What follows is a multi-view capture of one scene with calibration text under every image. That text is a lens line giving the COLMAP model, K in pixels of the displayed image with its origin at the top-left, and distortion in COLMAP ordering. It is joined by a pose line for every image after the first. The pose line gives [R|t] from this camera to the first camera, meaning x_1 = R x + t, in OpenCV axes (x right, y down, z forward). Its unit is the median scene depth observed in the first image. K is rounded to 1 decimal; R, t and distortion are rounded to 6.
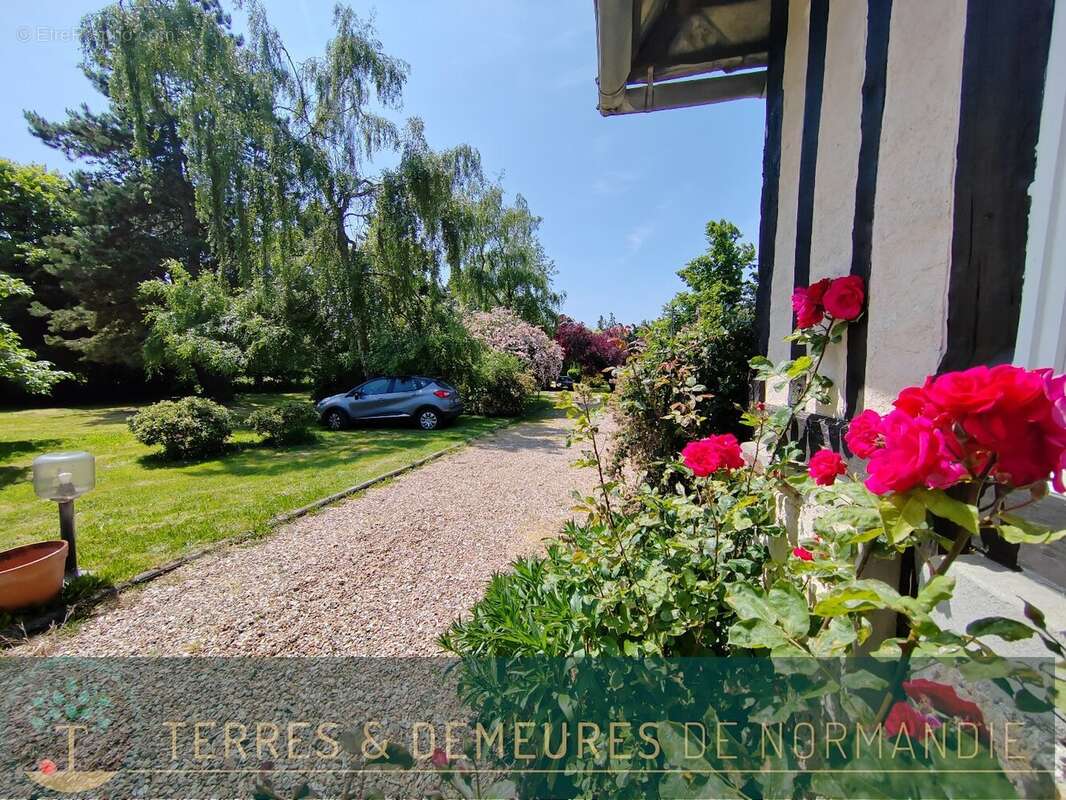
lens RADIAL K [[439.1, 0, 533.0], [0, 439.1, 400.0], [0, 0, 1]] dist [0.000577, 0.000197]
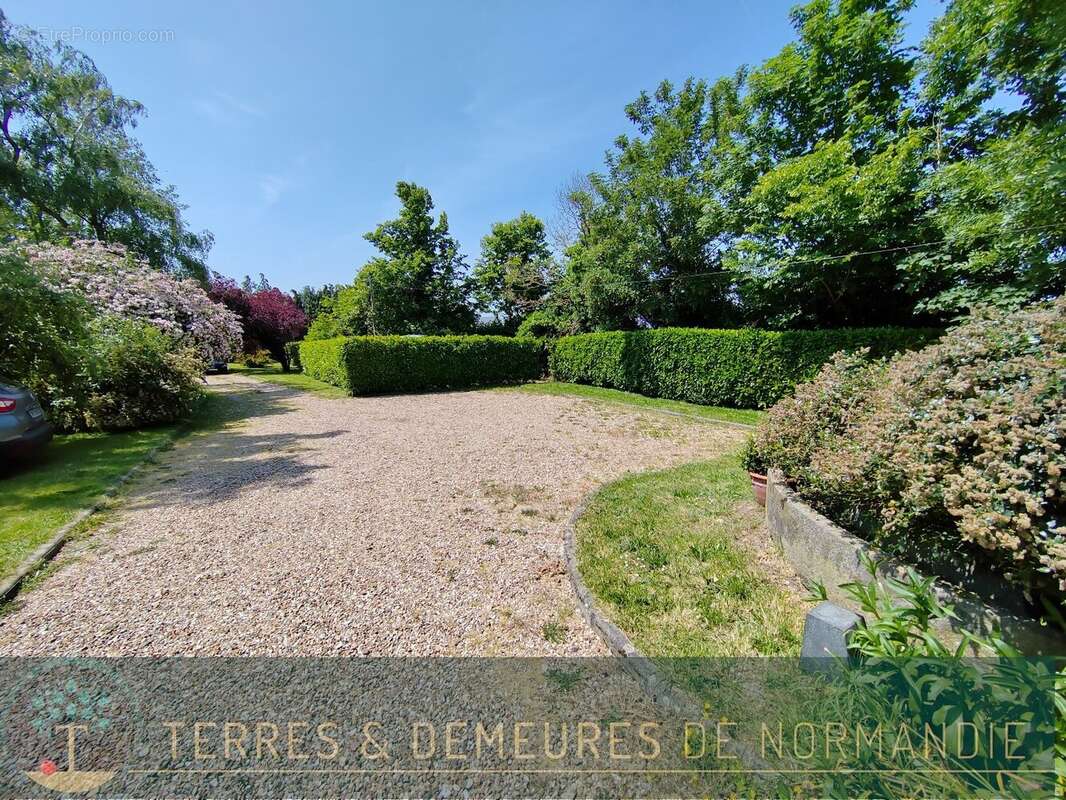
lens RADIAL K [[405.0, 0, 533.0], [0, 405.0, 400.0], [0, 0, 1]] dist [0.001046, 0.000250]
pose [[0.674200, -0.116797, 0.729254, -0.103788], [0.062734, 0.992904, 0.101026, -0.021196], [-0.735879, -0.022362, 0.676743, 0.229049]]
